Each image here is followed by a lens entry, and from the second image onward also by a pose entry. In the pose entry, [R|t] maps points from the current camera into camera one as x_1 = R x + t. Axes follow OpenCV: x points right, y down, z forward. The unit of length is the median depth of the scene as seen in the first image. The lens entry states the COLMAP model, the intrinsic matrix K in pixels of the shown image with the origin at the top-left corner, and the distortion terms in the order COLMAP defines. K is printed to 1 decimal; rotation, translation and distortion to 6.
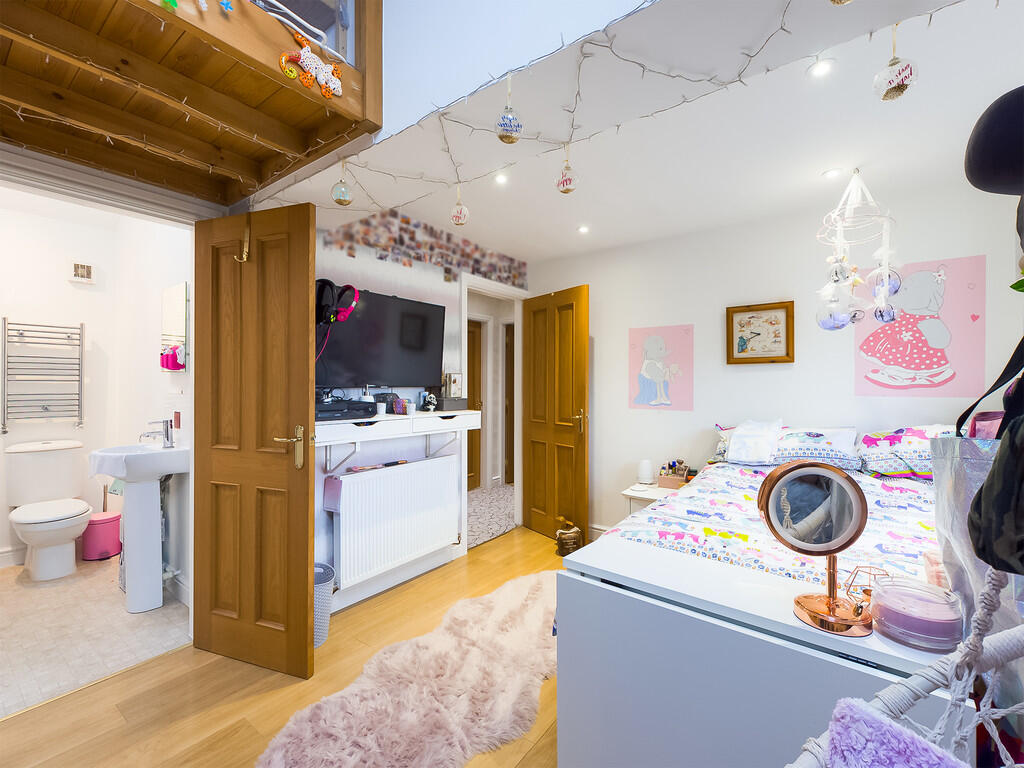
lens RADIAL K [[446.8, 0, 514.4], [0, 446.8, 384.2], [0, 0, 1]] dist [-0.000049, -0.000140]
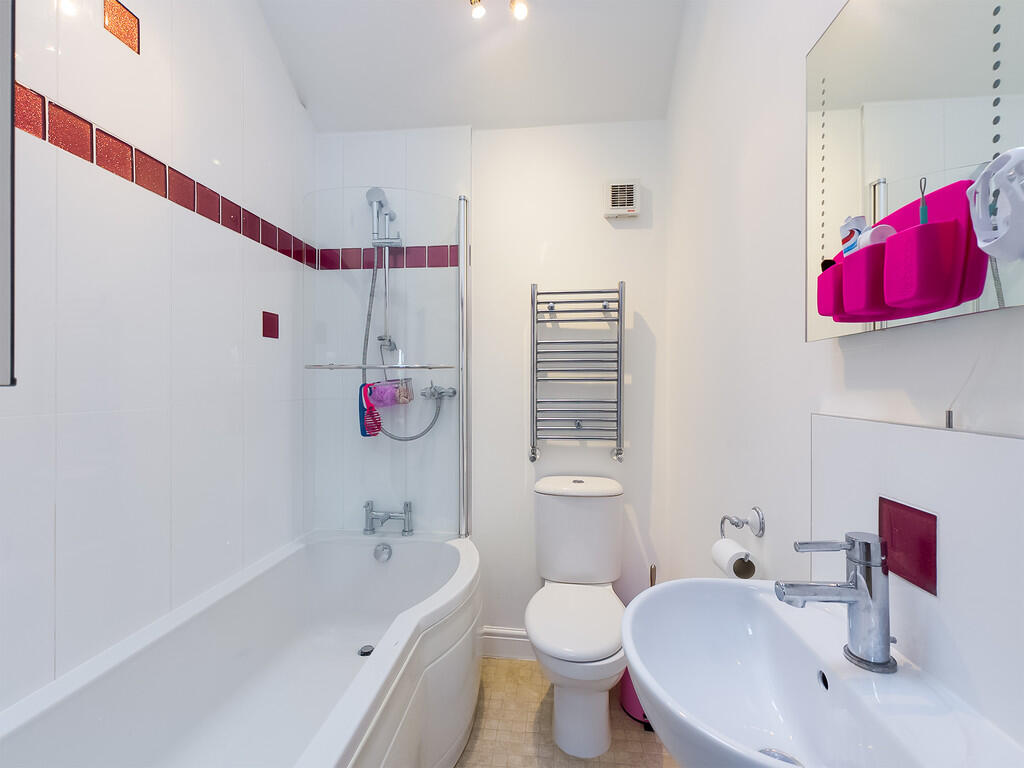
lens RADIAL K [[446.8, 0, 511.8], [0, 446.8, 385.0], [0, 0, 1]] dist [-0.000049, -0.000140]
pose [[0.512395, 0.001394, -0.858748, -0.542876], [-0.000673, 0.999999, 0.001222, -0.001676], [0.858749, -0.000048, 0.512396, 0.581126]]
